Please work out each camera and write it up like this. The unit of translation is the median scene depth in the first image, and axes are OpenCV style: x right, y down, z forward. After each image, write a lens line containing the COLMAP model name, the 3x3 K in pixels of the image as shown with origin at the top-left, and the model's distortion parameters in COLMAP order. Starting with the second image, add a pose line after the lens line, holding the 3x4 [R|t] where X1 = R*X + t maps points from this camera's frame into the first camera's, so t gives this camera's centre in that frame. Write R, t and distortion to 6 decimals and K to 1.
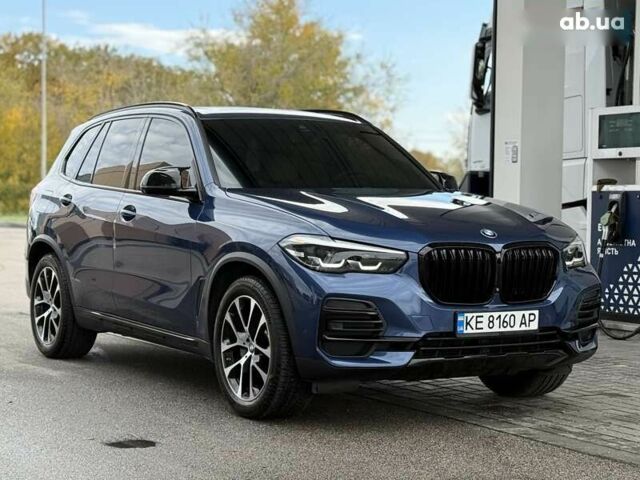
lens RADIAL K [[1341.7, 0, 320.0], [0, 1341.7, 240.0], [0, 0, 1]] dist [0.155059, 0.262037]
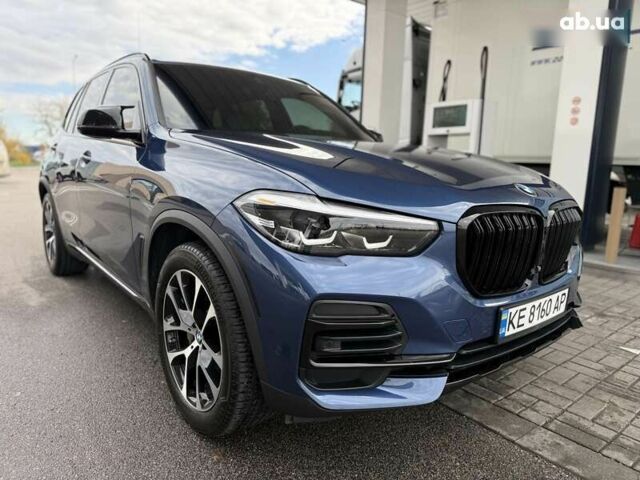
lens RADIAL K [[449.9, 0, 320.0], [0, 449.9, 240.0], [0, 0, 1]] dist [0.027528, -0.001262]
pose [[0.989460, -0.006712, 0.144648, -0.020058], [-0.013626, 0.990177, 0.139154, -0.010508], [-0.144161, -0.139659, 0.979649, 0.756705]]
